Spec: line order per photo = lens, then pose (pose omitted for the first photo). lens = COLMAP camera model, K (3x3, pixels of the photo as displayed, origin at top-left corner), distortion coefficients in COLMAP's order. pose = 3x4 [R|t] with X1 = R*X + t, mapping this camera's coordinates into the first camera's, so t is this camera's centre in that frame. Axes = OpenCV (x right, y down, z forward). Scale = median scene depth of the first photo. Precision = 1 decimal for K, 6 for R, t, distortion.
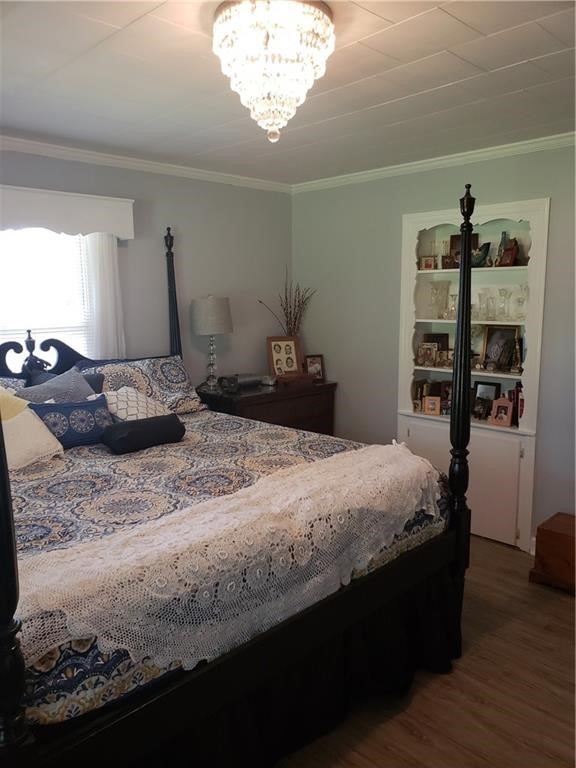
lens RADIAL K [[589.7, 0, 283.7], [0, 589.7, 383.9], [0, 0, 1]] dist [0.007529, 0.002641]
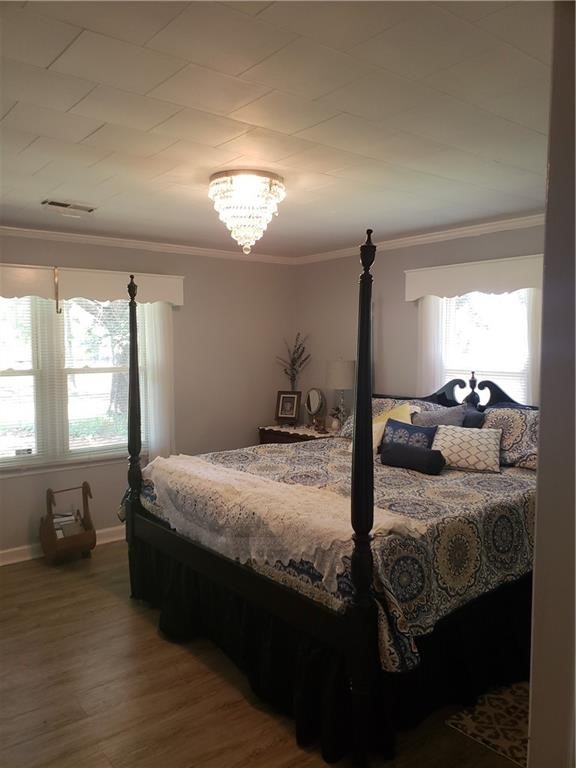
lens RADIAL K [[589.7, 0, 284.0], [0, 589.7, 384.2], [0, 0, 1]] dist [0.007529, 0.002641]
pose [[-0.081125, 0.087476, -0.992858, 1.177390], [-0.151667, 0.983457, 0.099040, -0.176240], [0.985097, 0.158618, -0.066516, 0.943552]]
